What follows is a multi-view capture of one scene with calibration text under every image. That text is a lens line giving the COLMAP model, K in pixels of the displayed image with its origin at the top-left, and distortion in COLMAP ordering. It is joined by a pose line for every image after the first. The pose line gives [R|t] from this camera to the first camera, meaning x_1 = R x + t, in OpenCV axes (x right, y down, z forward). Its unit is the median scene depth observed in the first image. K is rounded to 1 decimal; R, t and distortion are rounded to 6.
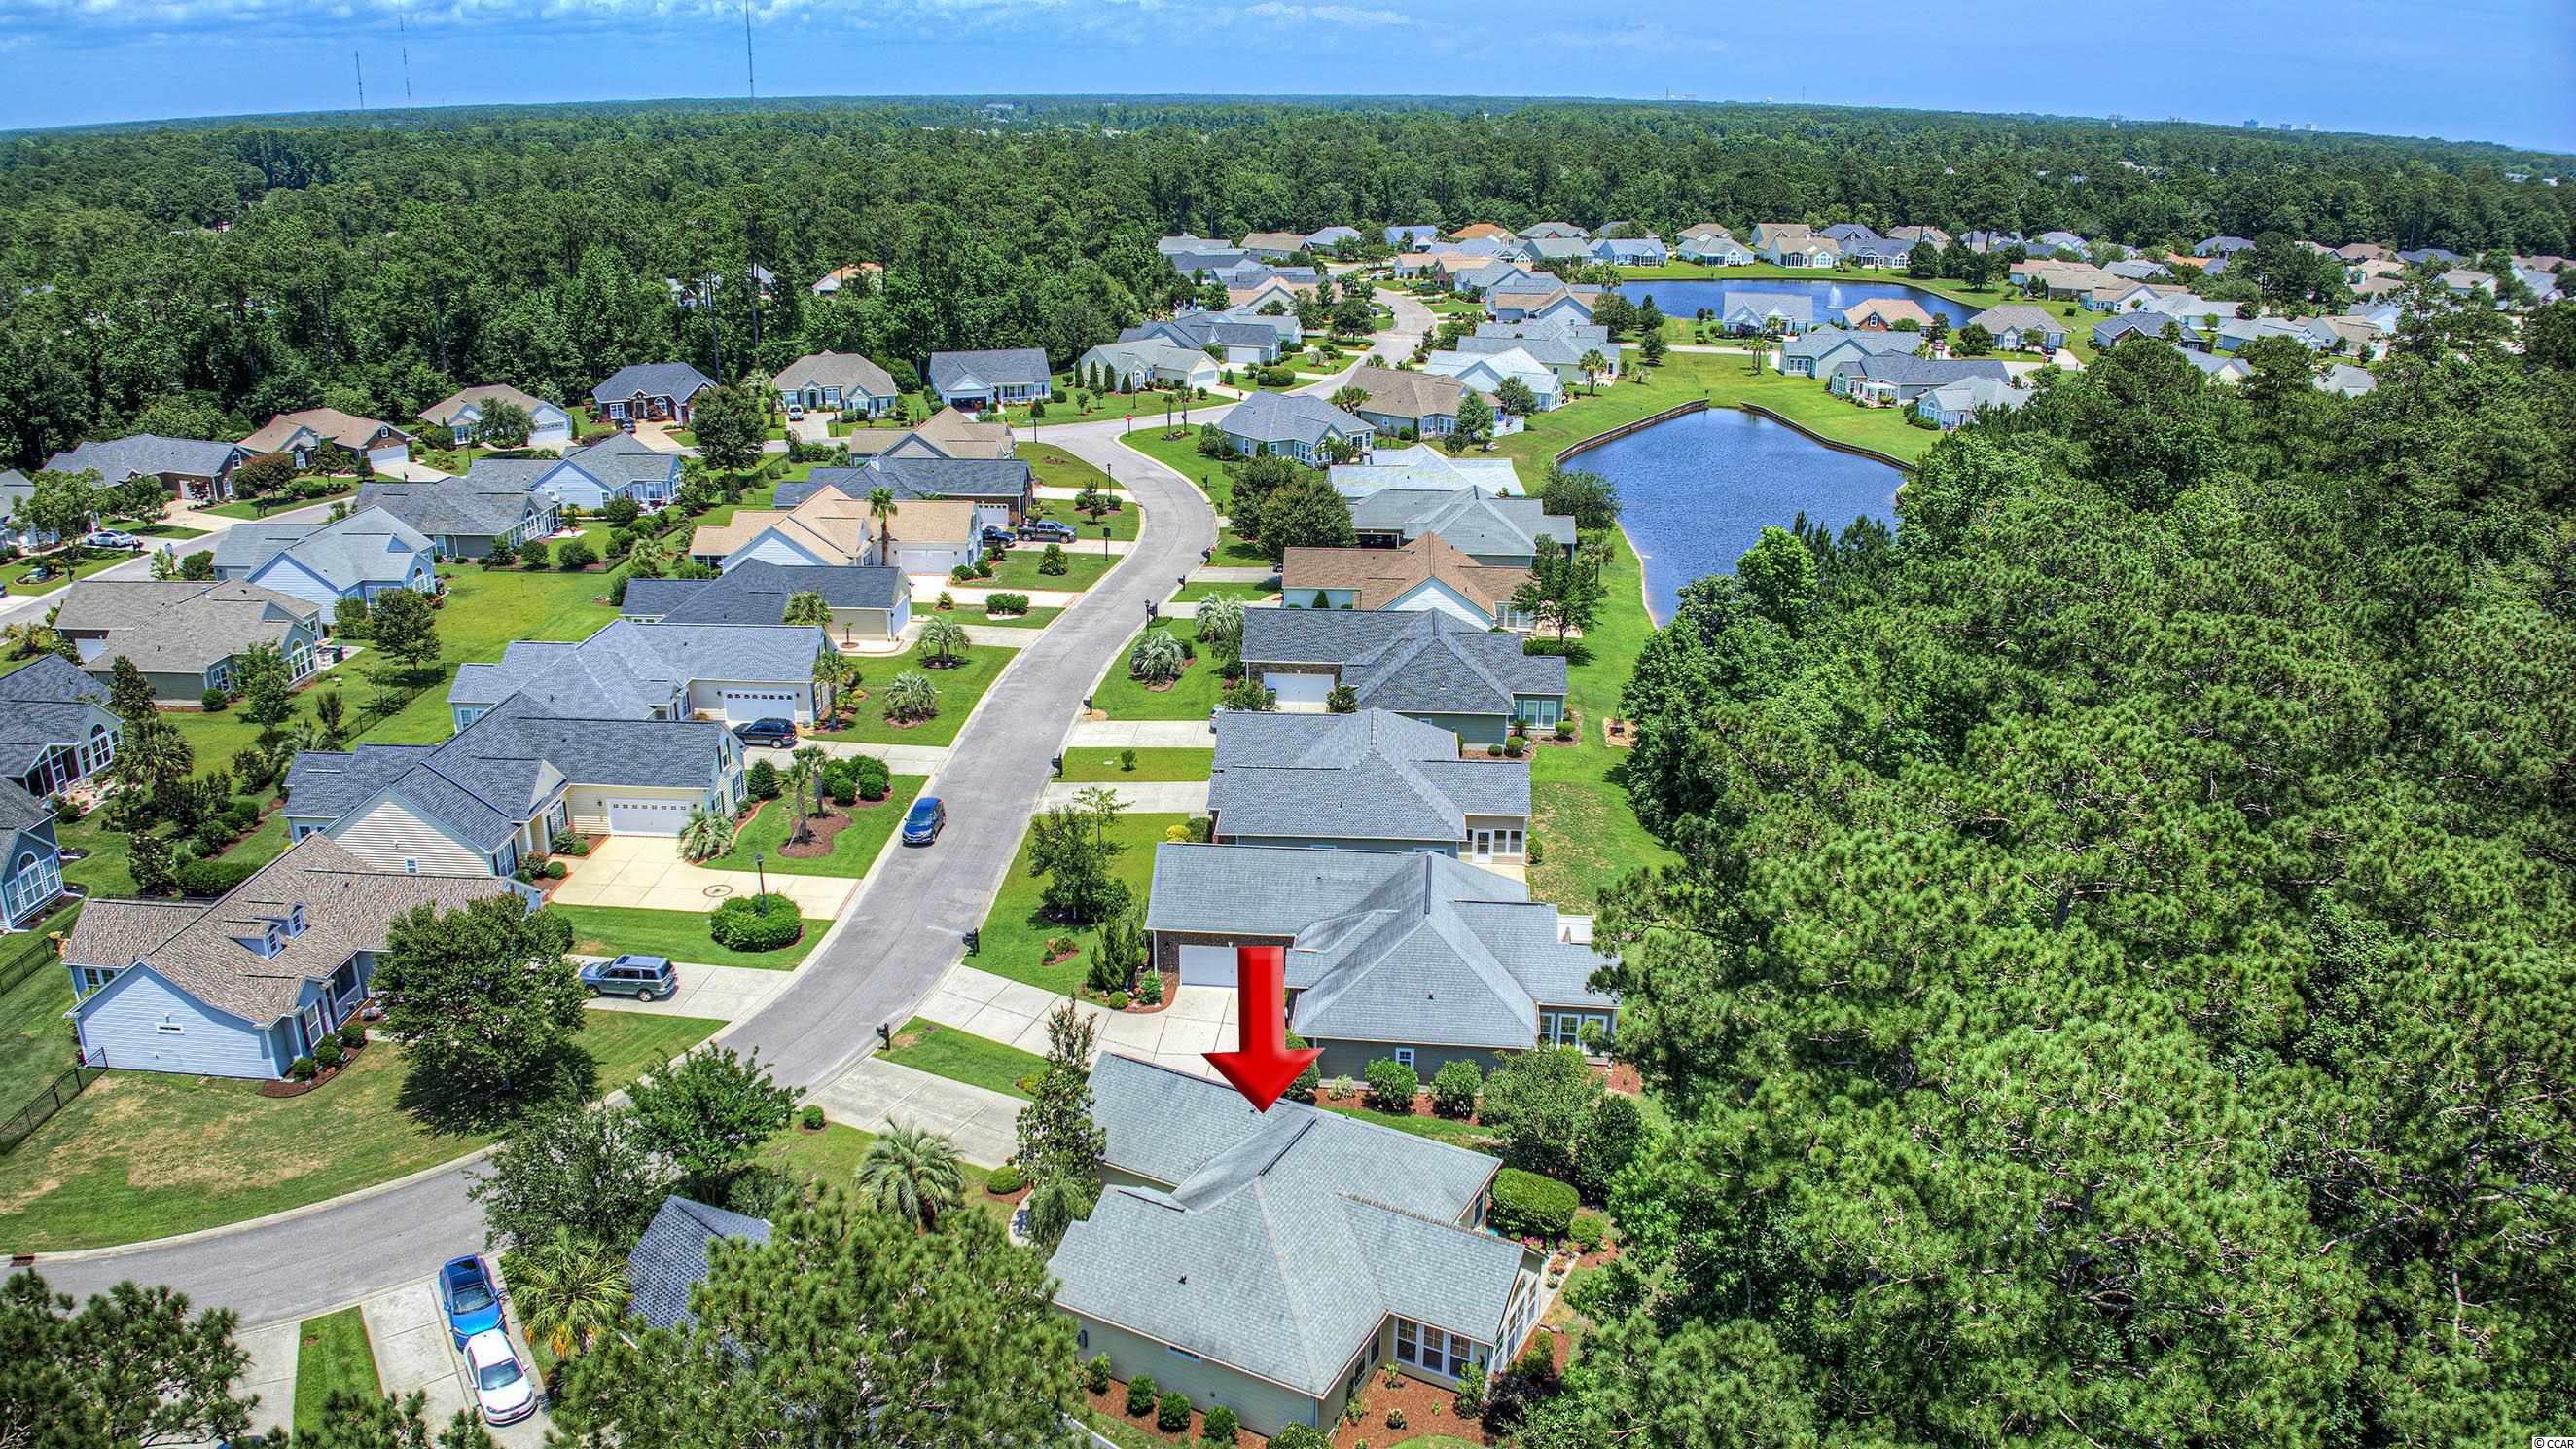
lens RADIAL K [[1806.2, 0, 1288.9], [0, 1806.2, 722.5], [0, 0, 1]] dist [-0.105986, -0.015161]
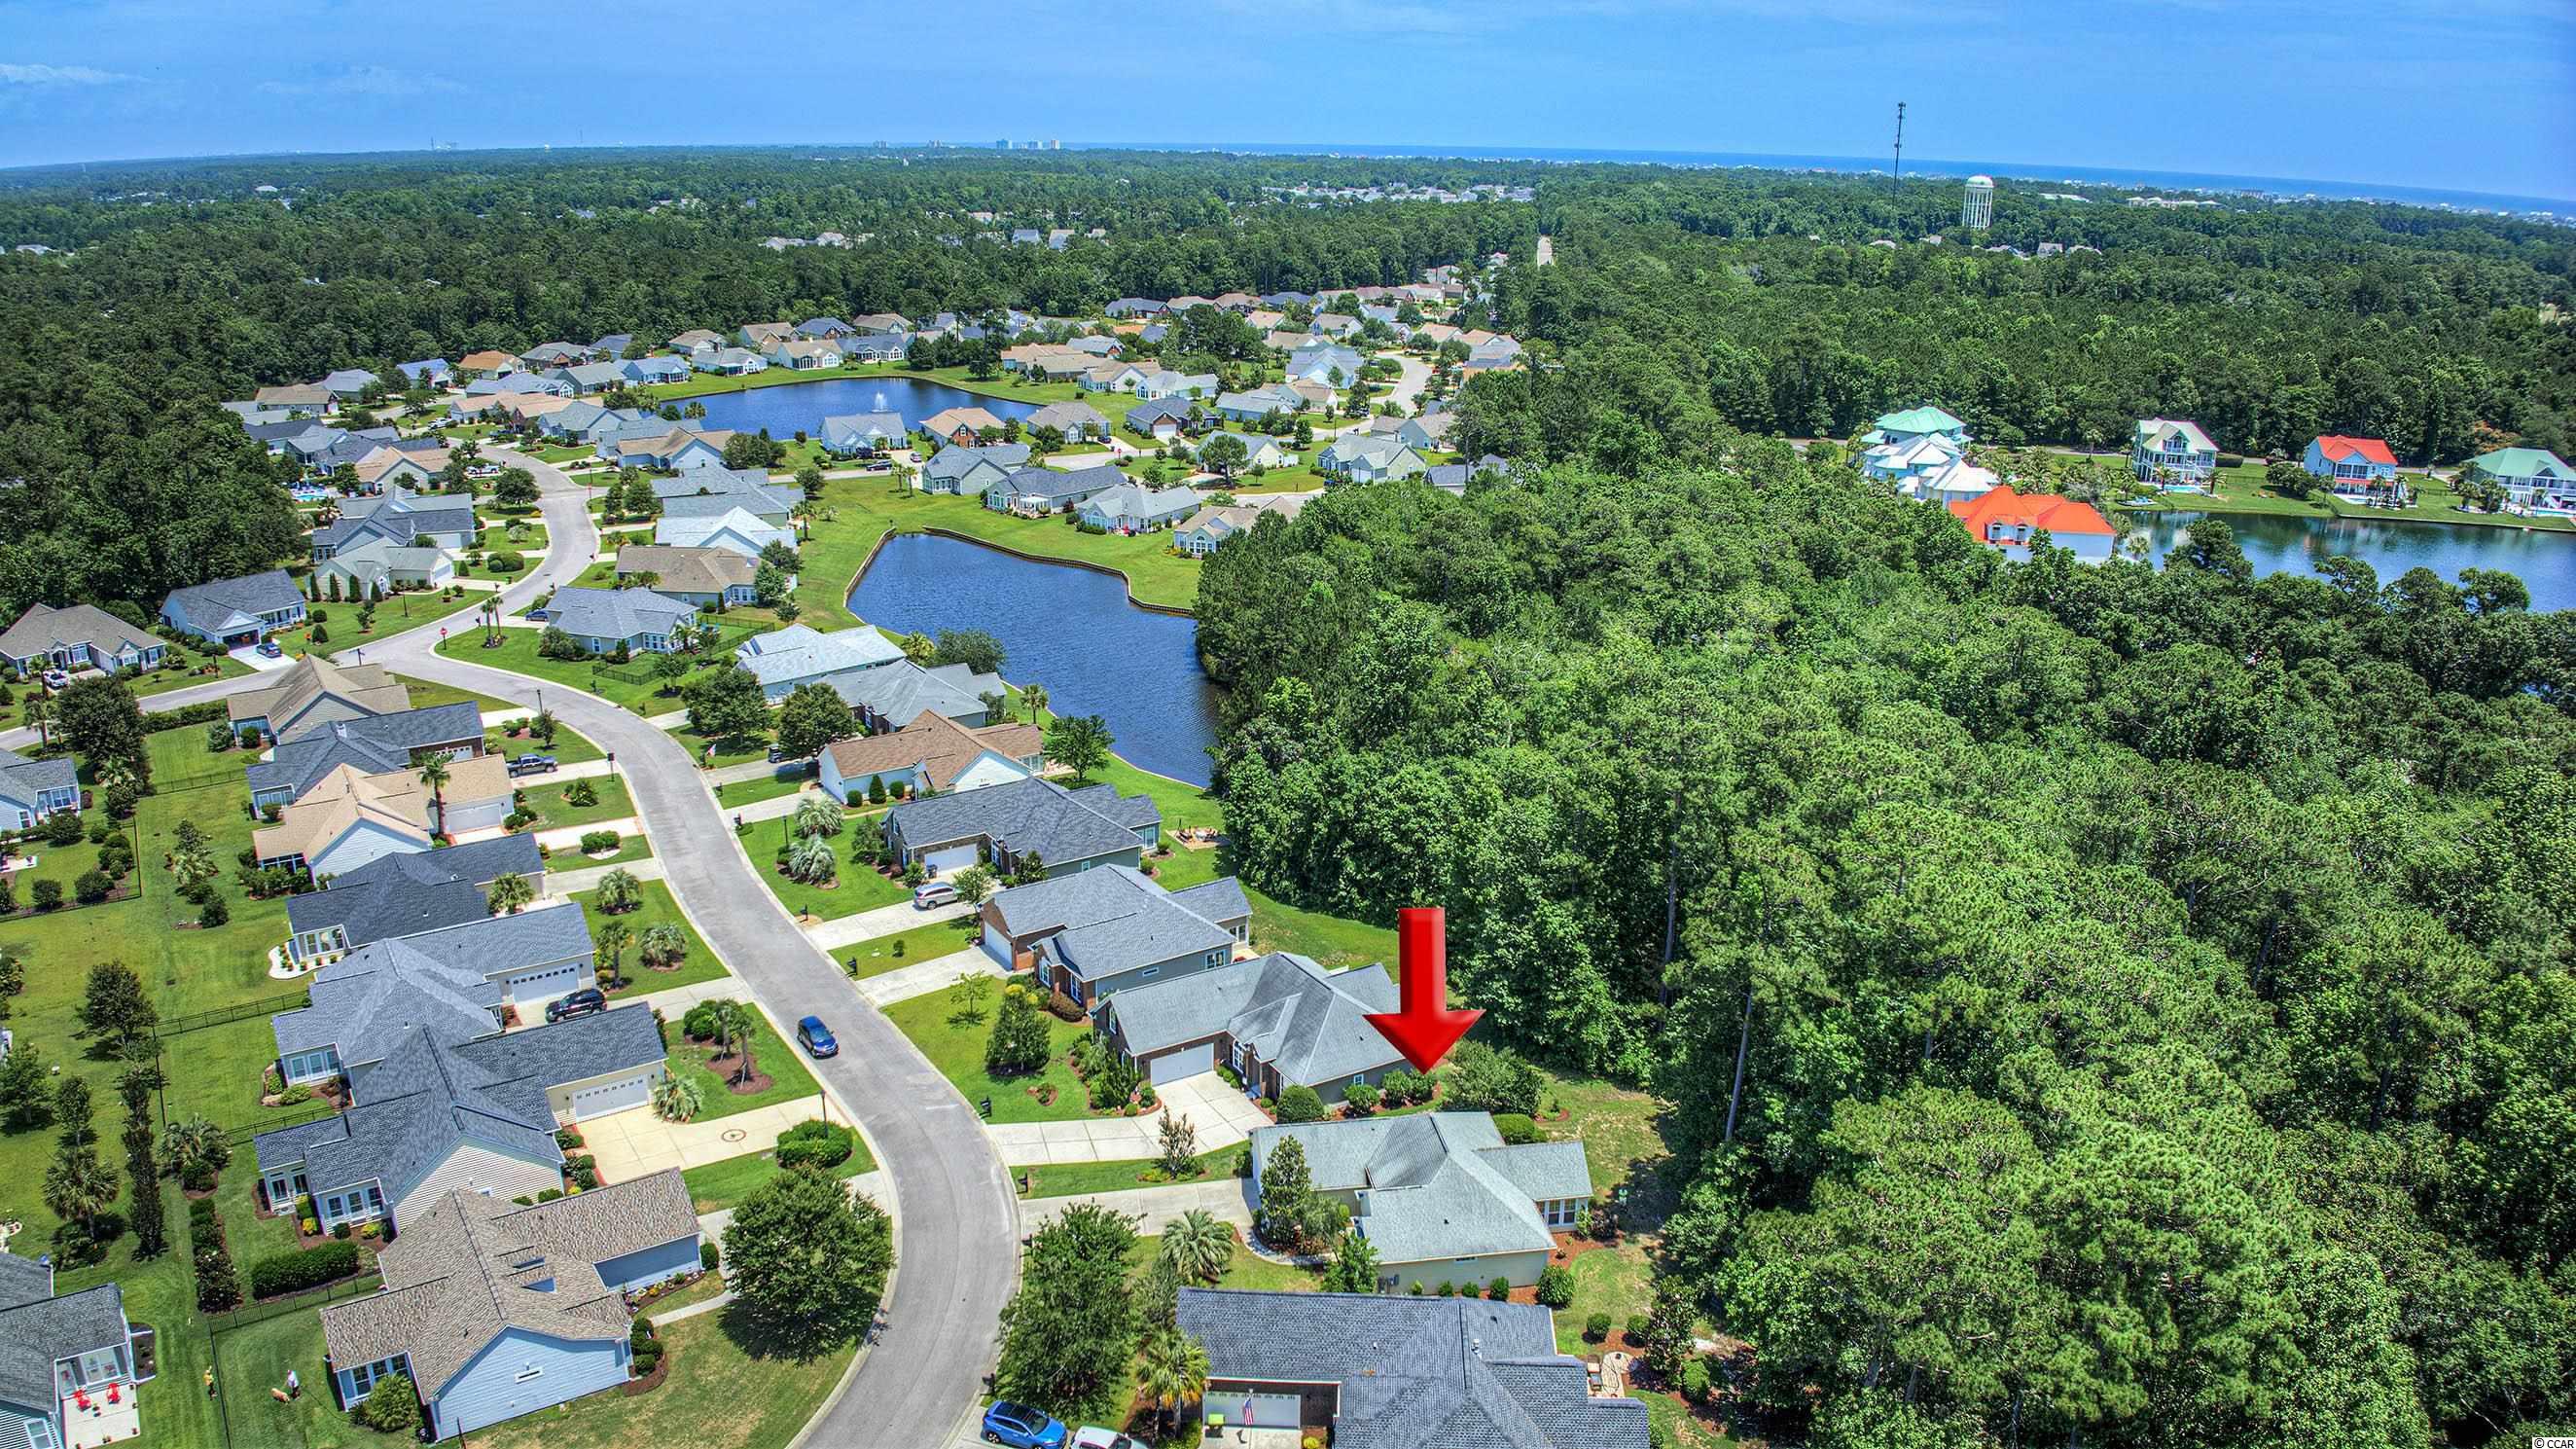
lens RADIAL K [[1806.2, 0, 1291.2], [0, 1806.2, 728.5], [0, 0, 1]] dist [-0.105986, -0.015161]
pose [[0.797601, -0.184603, 0.574243, -0.134963], [0.192232, 0.980170, 0.048094, -0.032729], [-0.571734, 0.072028, 0.817271, -0.044322]]
